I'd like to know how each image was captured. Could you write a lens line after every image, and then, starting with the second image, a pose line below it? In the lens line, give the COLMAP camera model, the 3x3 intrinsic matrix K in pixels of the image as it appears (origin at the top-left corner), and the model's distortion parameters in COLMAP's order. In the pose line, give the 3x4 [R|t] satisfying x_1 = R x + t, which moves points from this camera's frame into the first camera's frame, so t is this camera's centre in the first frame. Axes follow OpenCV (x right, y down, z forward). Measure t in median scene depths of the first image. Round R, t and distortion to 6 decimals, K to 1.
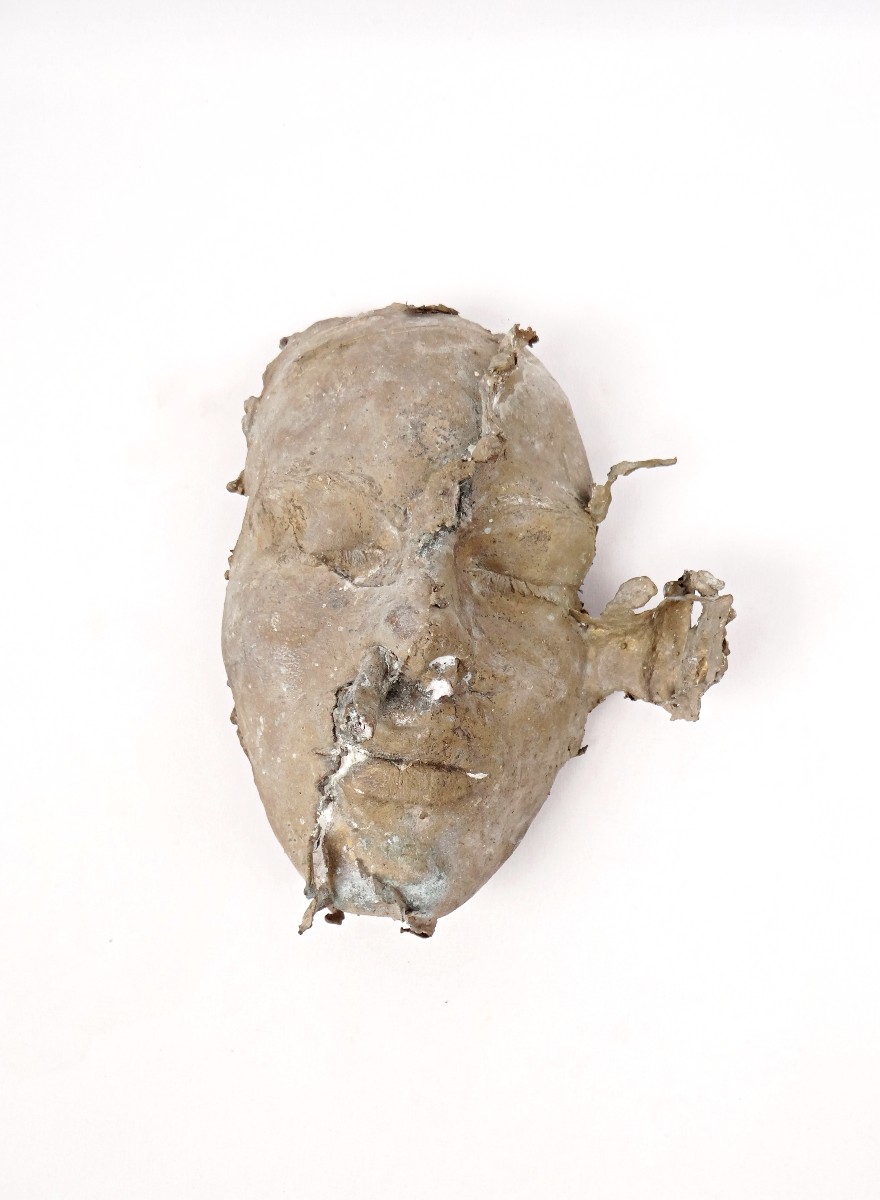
lens RADIAL K [[1010.5, 0, 446.5], [0, 1010.5, 600.1], [0, 0, 1]] dist [0.005785, 0.002059]
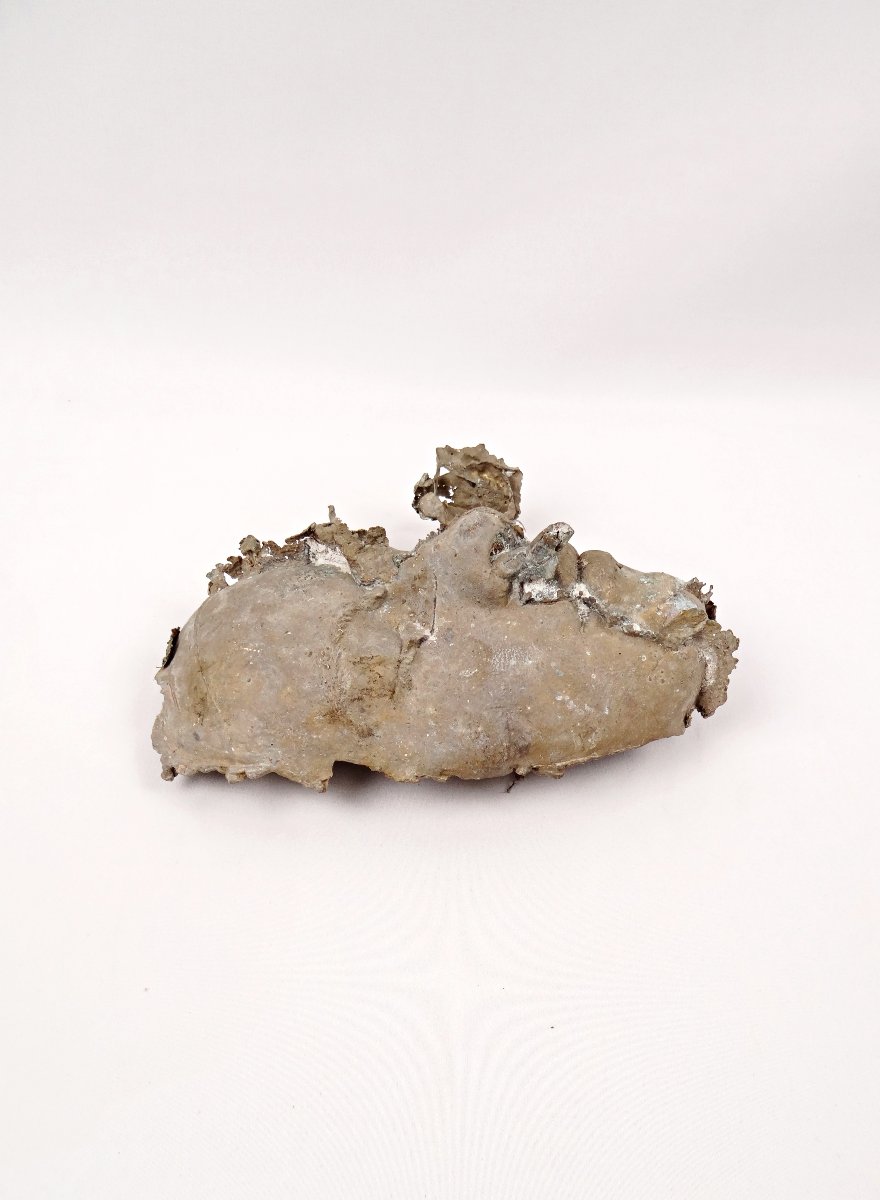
lens RADIAL K [[1010.5, 0, 440.8], [0, 1010.5, 600.3], [0, 0, 1]] dist [0.005785, 0.002059]
pose [[-0.034397, -0.563574, 0.825349, -1.016639], [0.991583, 0.083898, 0.098612, -0.121075], [-0.124820, 0.821794, 0.555945, 0.343856]]
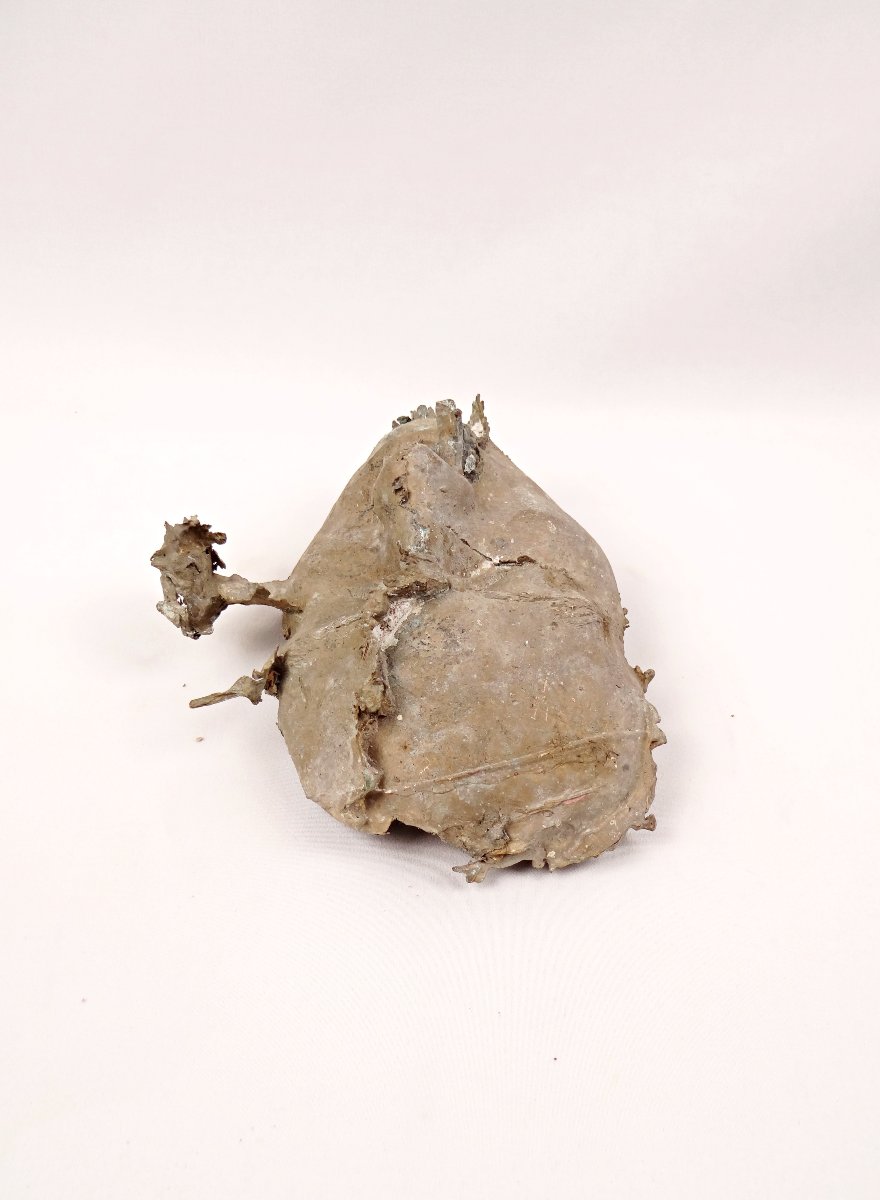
lens RADIAL K [[1010.5, 0, 444.2], [0, 1010.5, 598.2], [0, 0, 1]] dist [0.005785, 0.002059]
pose [[-0.985812, 0.162955, -0.040253, 0.010027], [-0.118360, -0.504812, 0.855077, -0.986883], [0.119019, 0.847709, 0.516937, 0.464336]]
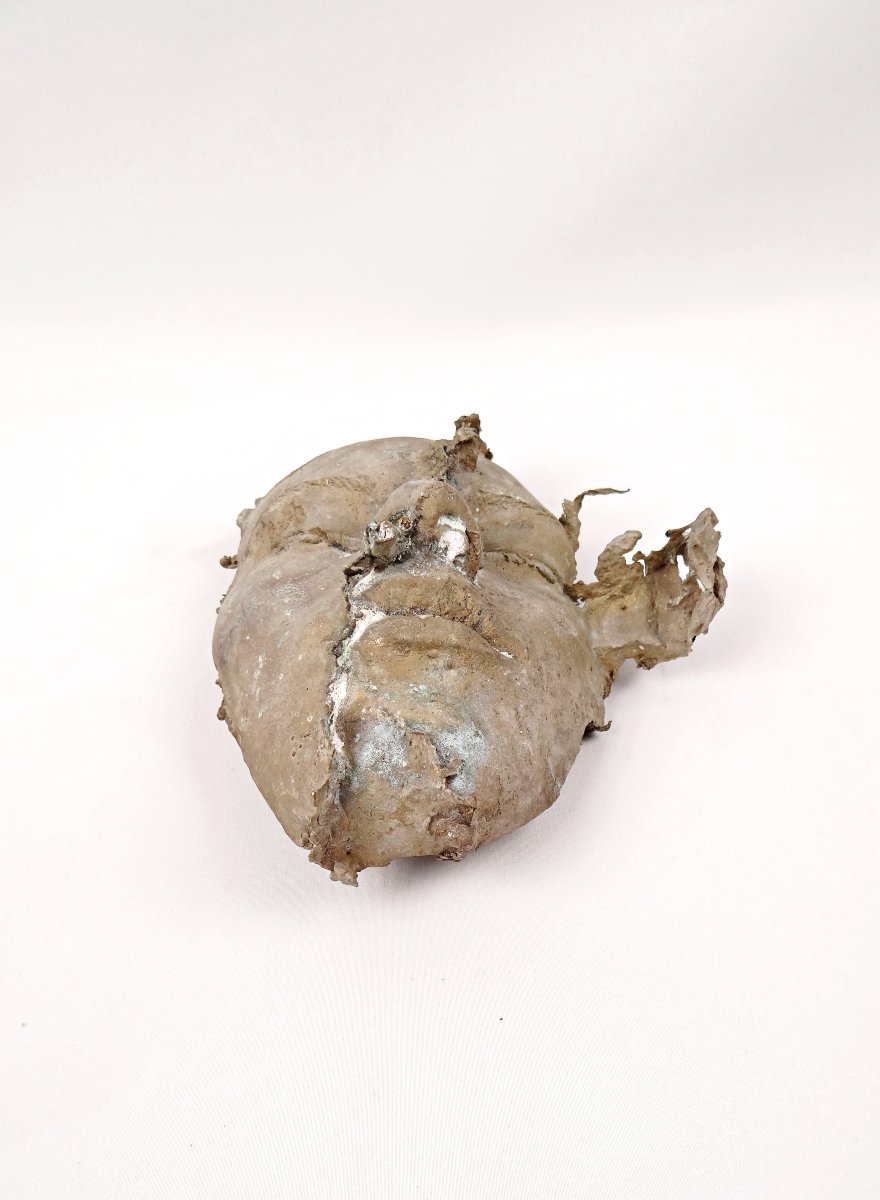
lens RADIAL K [[1010.5, 0, 441.8], [0, 1010.5, 599.5], [0, 0, 1]] dist [0.005785, 0.002059]
pose [[0.992656, -0.041989, 0.113447, -0.122945], [0.109442, 0.711249, -0.694369, 0.750334], [-0.051533, 0.701685, 0.710621, 0.302944]]
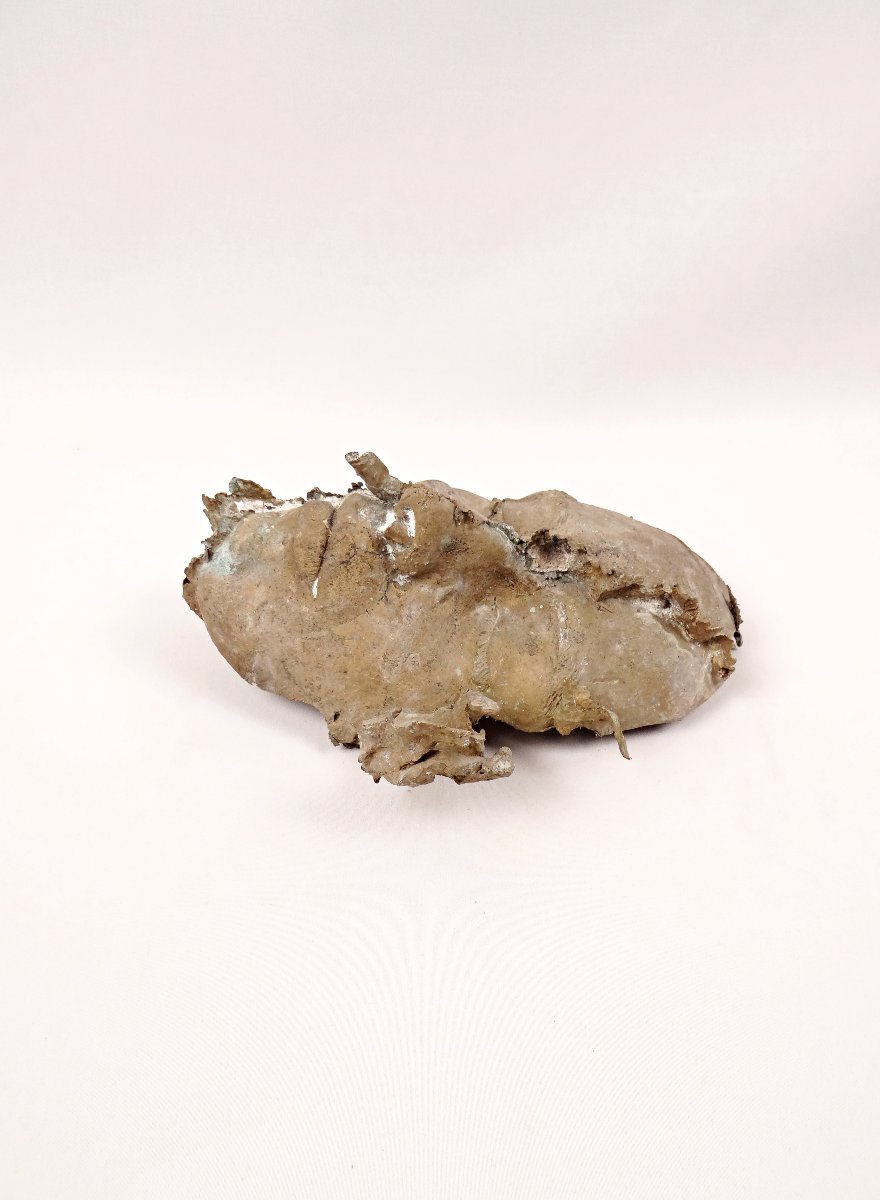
lens RADIAL K [[1010.5, 0, 440.9], [0, 1010.5, 598.6], [0, 0, 1]] dist [0.005785, 0.002059]
pose [[0.032474, 0.690963, -0.722160, 0.851055], [-0.995129, 0.089644, 0.041023, -0.015066], [0.093082, 0.717310, 0.690509, 0.217379]]
